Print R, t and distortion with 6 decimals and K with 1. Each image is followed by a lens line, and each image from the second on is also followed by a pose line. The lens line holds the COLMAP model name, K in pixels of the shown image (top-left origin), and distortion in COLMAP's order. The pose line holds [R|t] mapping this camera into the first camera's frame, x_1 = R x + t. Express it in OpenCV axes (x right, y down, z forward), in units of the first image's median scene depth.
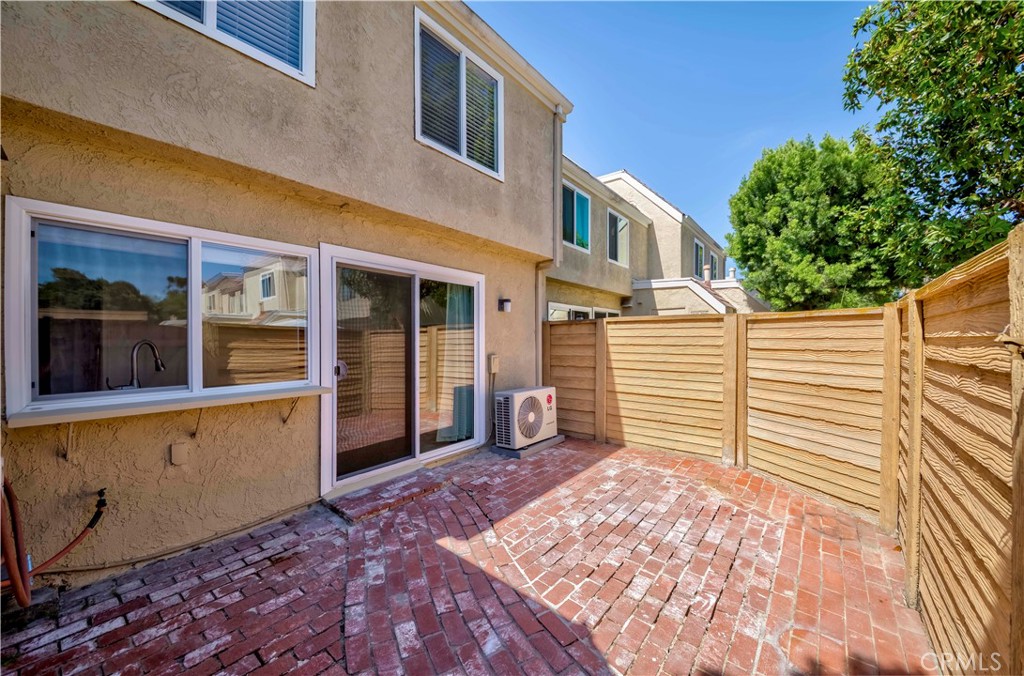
lens RADIAL K [[370.0, 0, 514.7], [0, 370.0, 337.1], [0, 0, 1]] dist [0.010422, -0.000325]
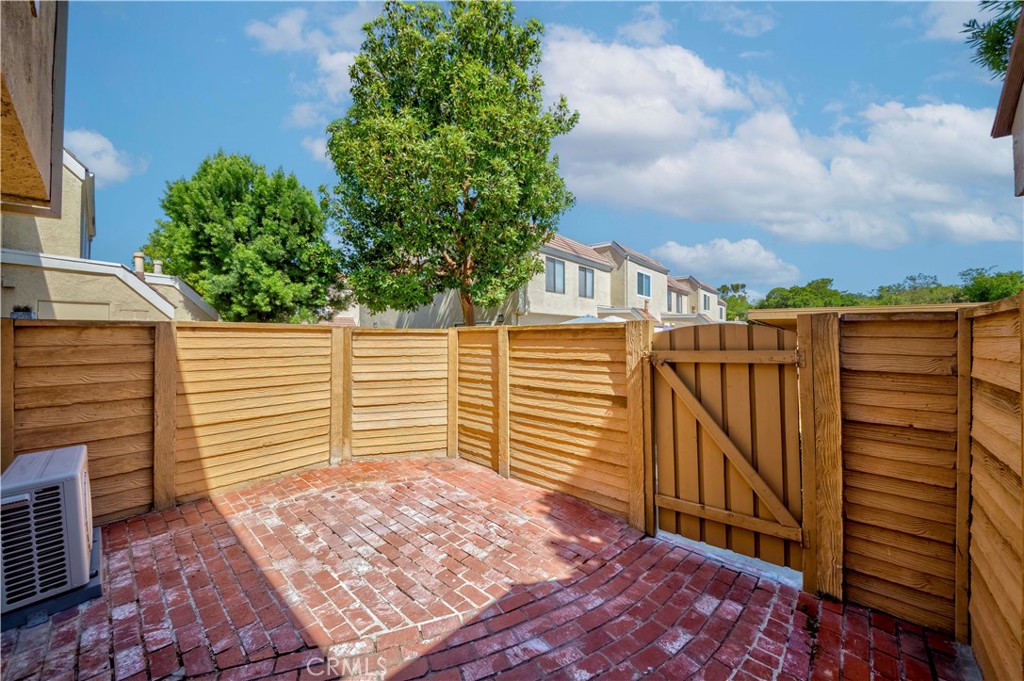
lens RADIAL K [[361.5, 0, 511.5], [0, 361.5, 334.2], [0, 0, 1]] dist [-0.002654, -0.001015]
pose [[0.048255, 0.013422, 0.998745, -0.553549], [0.002140, 0.999906, -0.013541, -0.026348], [-0.998833, 0.002790, 0.048222, 0.509423]]
